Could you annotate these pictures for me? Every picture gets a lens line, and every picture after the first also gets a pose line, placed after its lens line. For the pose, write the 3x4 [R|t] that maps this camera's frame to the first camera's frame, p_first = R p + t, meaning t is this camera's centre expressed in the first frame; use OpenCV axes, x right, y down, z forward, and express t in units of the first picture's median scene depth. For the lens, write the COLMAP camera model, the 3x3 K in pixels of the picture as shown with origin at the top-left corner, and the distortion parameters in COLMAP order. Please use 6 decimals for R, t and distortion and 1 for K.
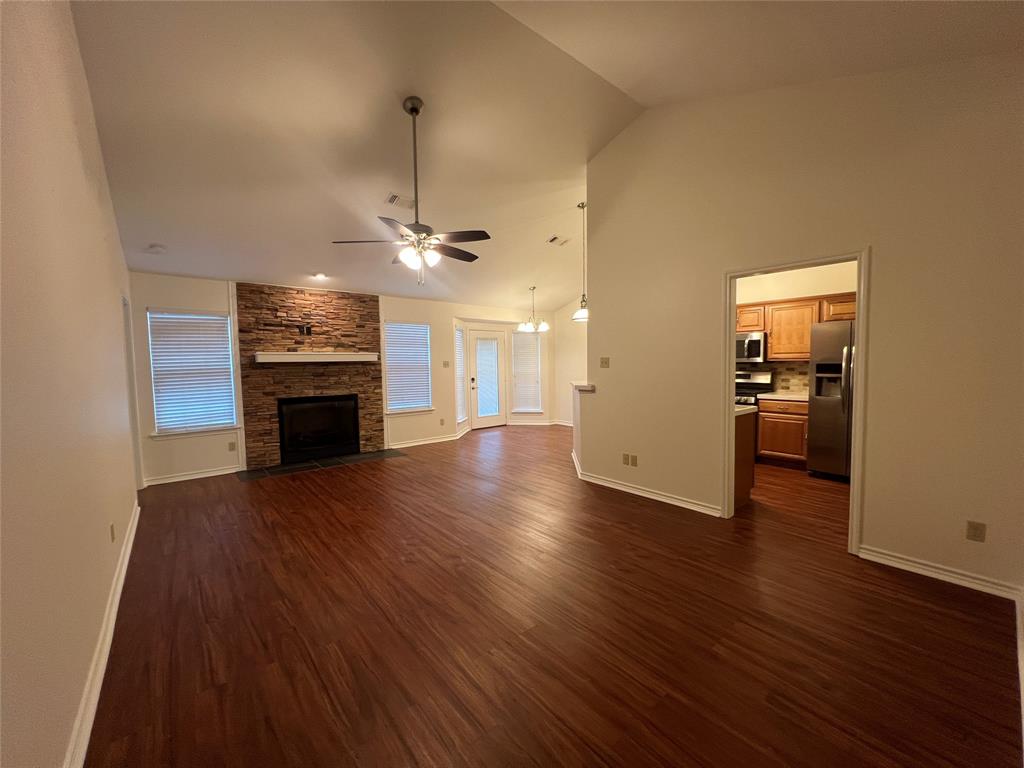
lens RADIAL K [[411.5, 0, 514.2], [0, 411.5, 384.7], [0, 0, 1]] dist [0.000710, -0.000079]
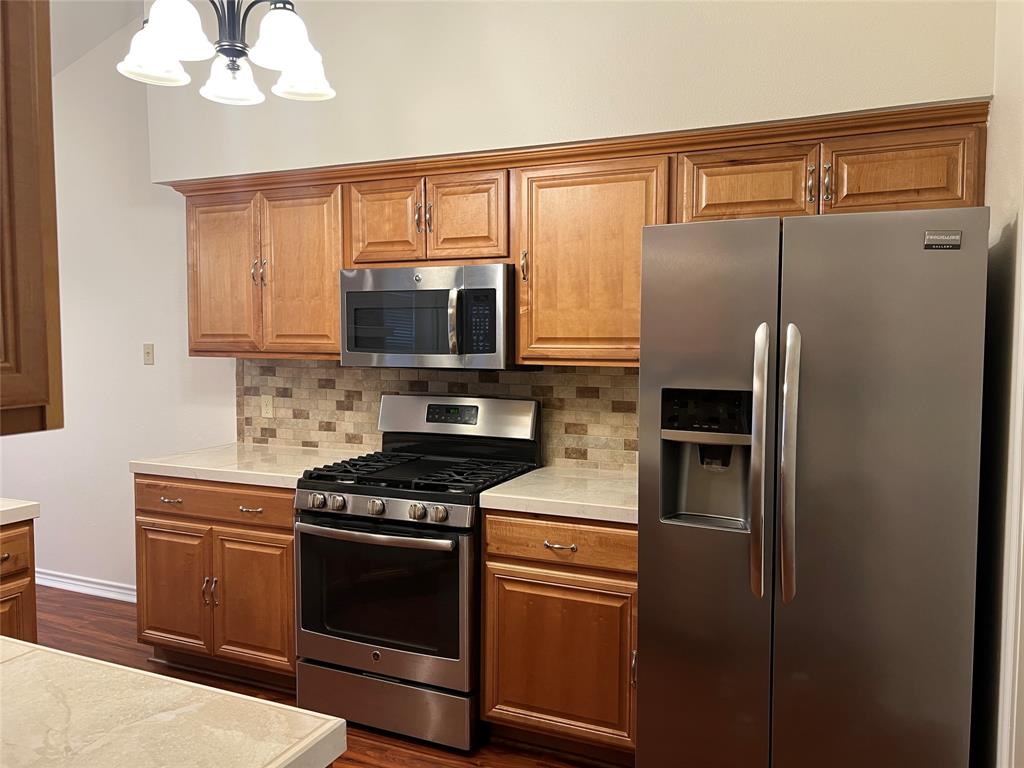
lens RADIAL K [[777.1, 0, 513.2], [0, 777.1, 380.0], [0, 0, 1]] dist [0.062543, -0.044754]
pose [[0.897537, -0.010140, 0.440822, 0.375842], [0.009704, 0.999948, 0.003244, -0.049746], [-0.440832, 0.001366, 0.897588, 0.520272]]
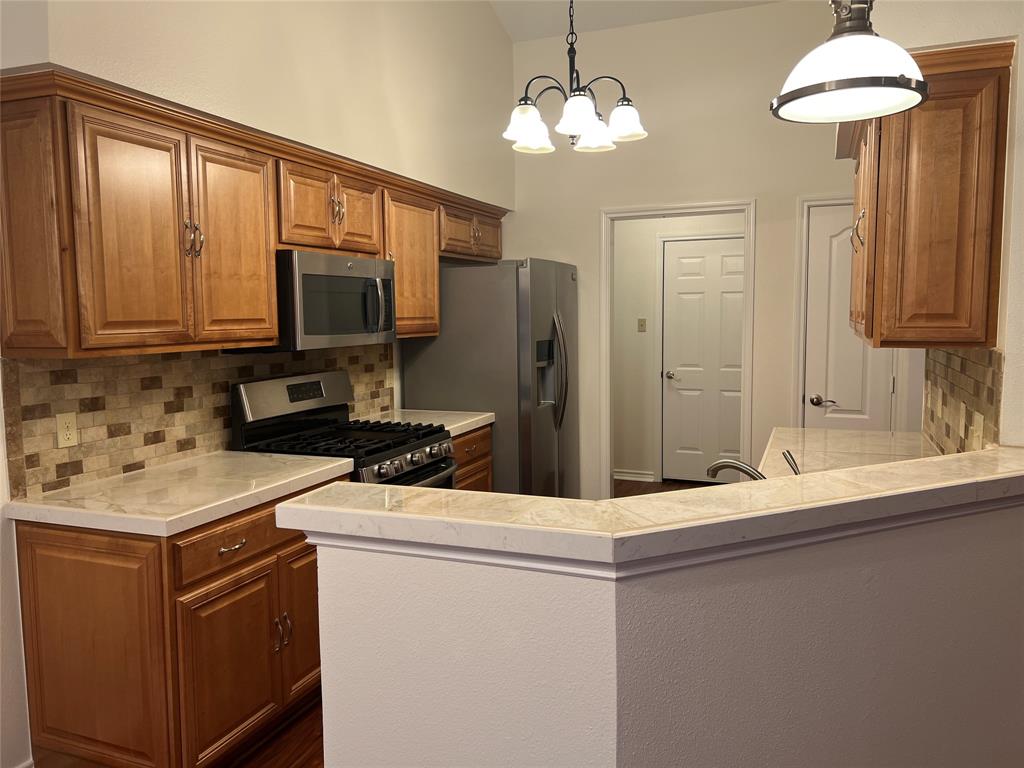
lens RADIAL K [[777.1, 0, 510.0], [0, 777.1, 380.8], [0, 0, 1]] dist [0.062543, -0.044754]
pose [[-0.476905, -0.061198, 0.876822, -0.055386], [0.064835, 0.992406, 0.104528, -0.087443], [-0.876560, 0.106698, -0.469316, 1.241632]]
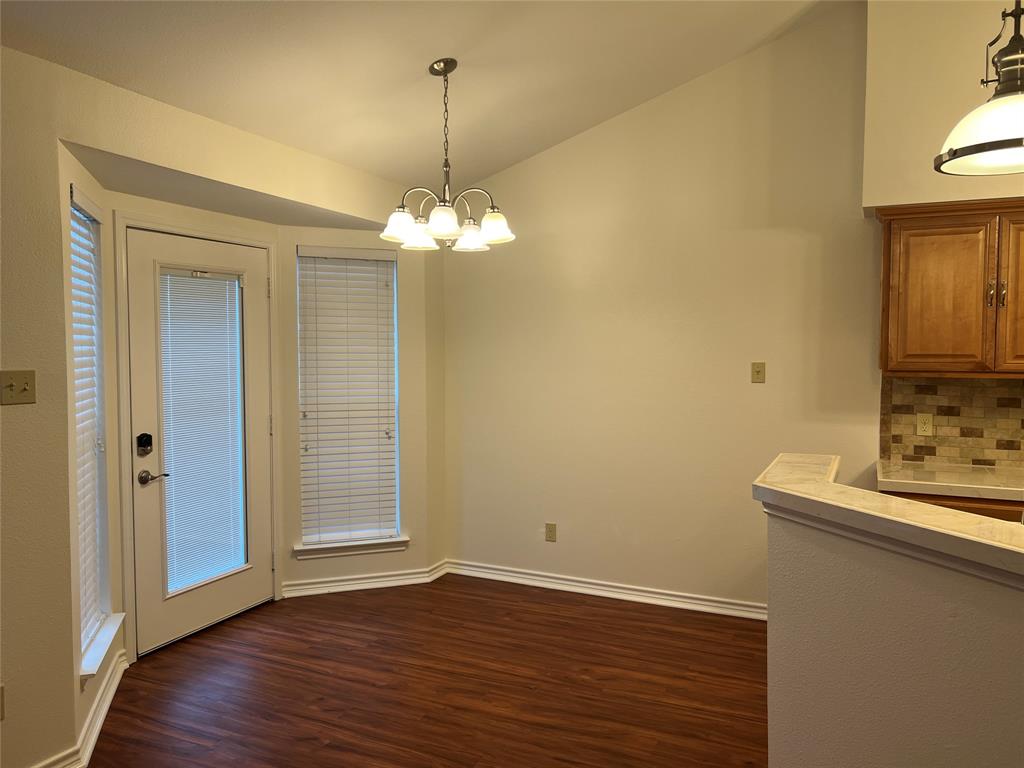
lens RADIAL K [[777.1, 0, 534.0], [0, 777.1, 376.7], [0, 0, 1]] dist [0.062543, -0.044754]
pose [[0.893182, -0.004886, 0.449670, -0.158982], [0.011096, 0.999876, -0.011177, -0.065488], [-0.449559, 0.014973, 0.893125, 0.769588]]
